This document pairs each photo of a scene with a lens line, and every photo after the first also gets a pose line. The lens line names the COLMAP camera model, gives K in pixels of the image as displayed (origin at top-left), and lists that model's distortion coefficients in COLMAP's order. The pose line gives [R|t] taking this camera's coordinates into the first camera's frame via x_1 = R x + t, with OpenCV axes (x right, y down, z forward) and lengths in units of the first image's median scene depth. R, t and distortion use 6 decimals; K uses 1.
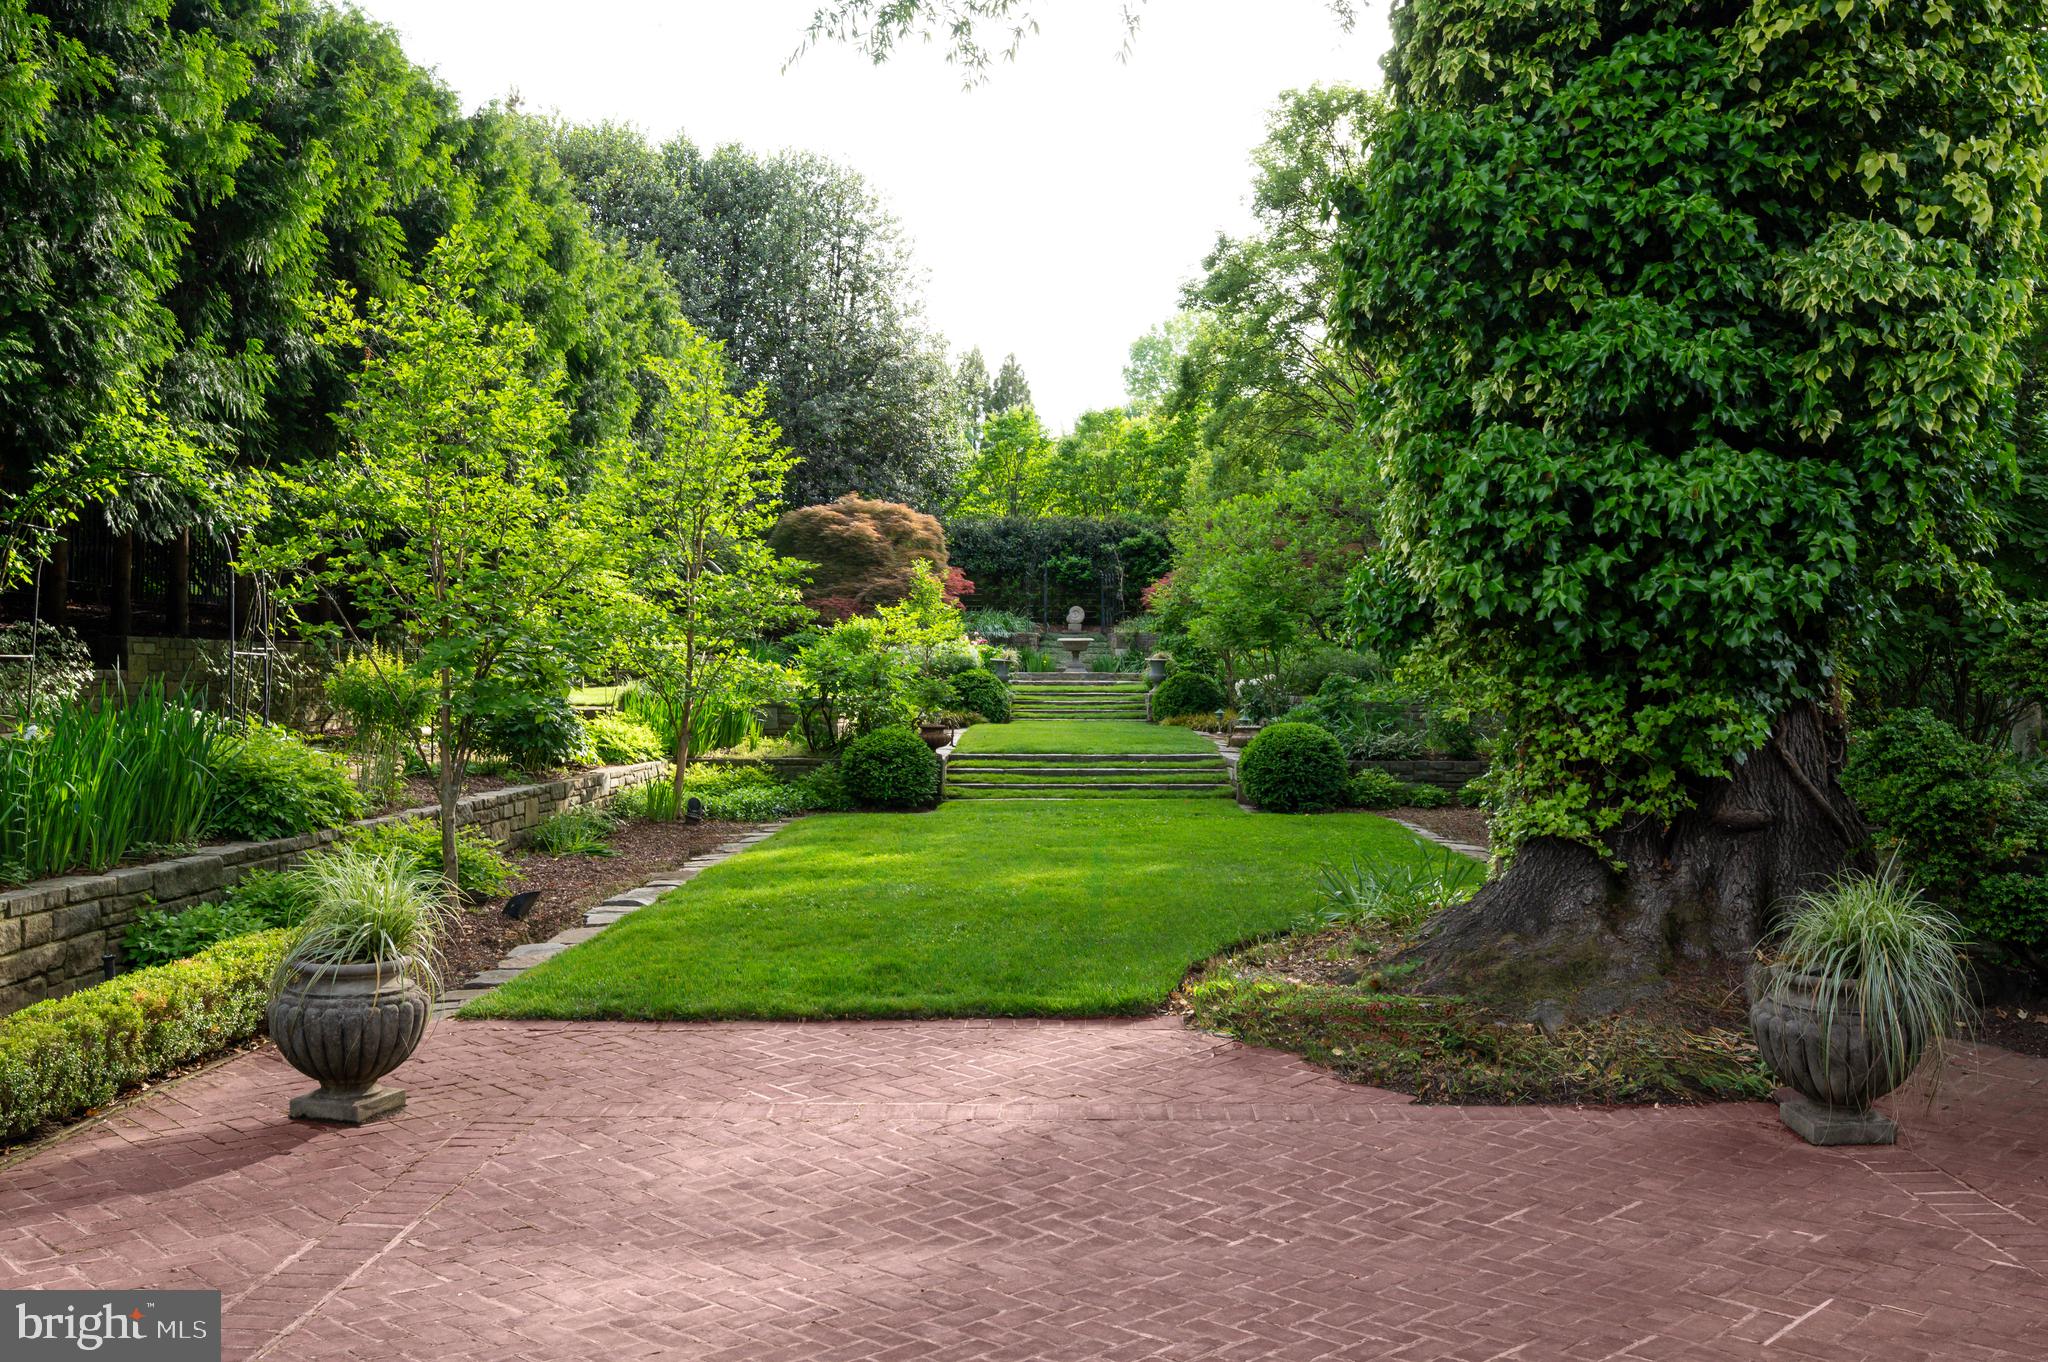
lens RADIAL K [[1760.9, 0, 1017.3], [0, 1760.9, 680.9], [0, 0, 1]] dist [-0.010446, -0.001783]
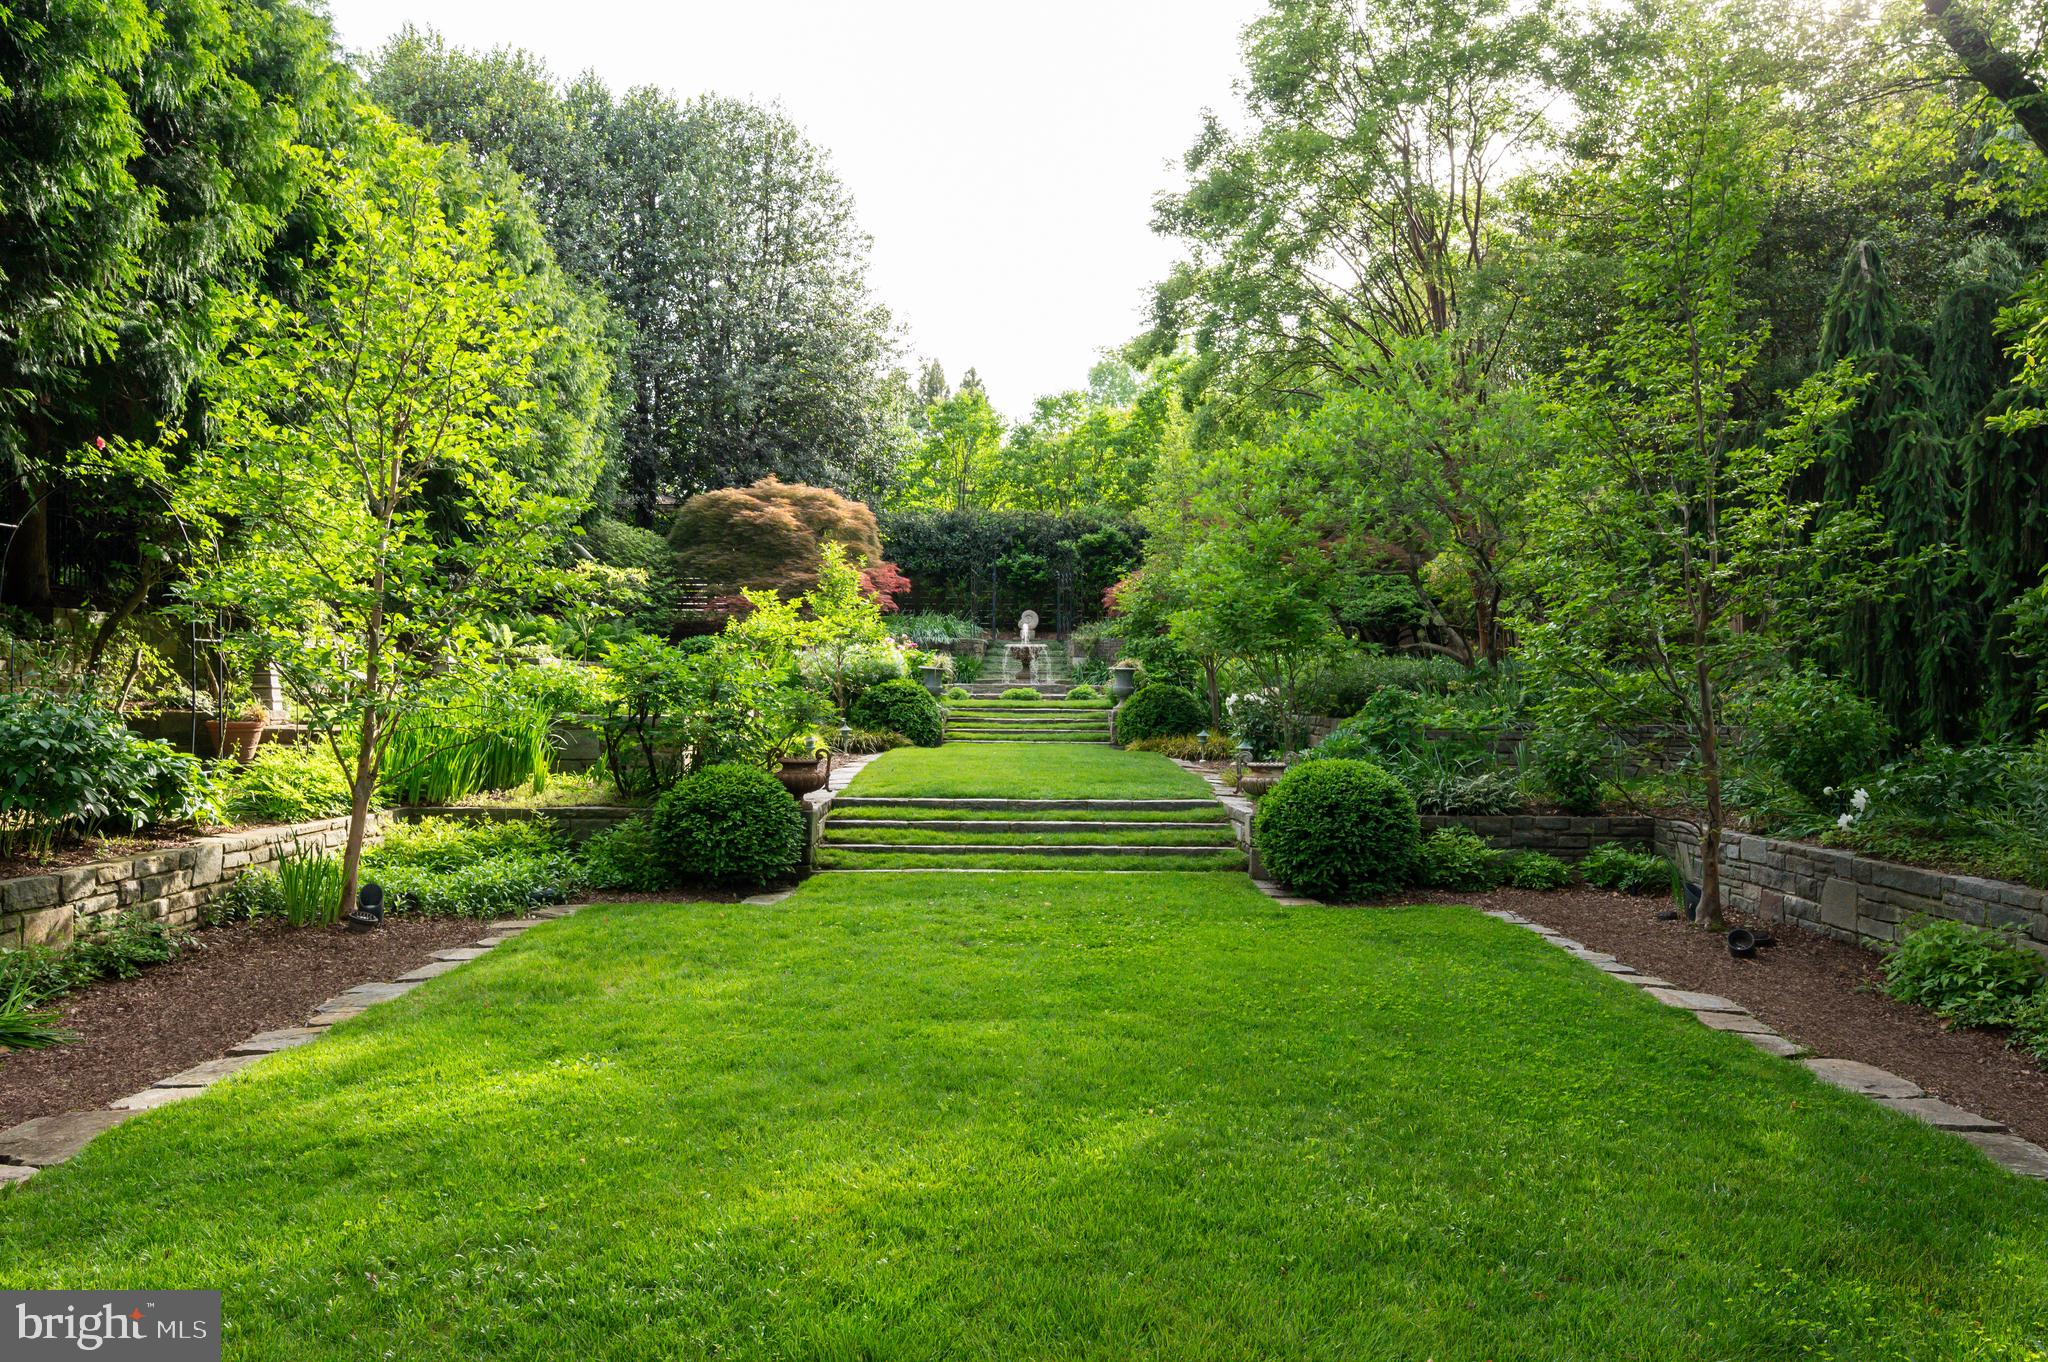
lens RADIAL K [[1535.7, 0, 1028.1], [0, 1535.7, 681.9], [0, 0, 1]] dist [0.001504, 0.000451]
pose [[0.999655, 0.006058, 0.025556, 0.017504], [-0.005864, 0.999953, -0.007663, -0.000325], [-0.025601, 0.007511, 0.999644, 0.294478]]
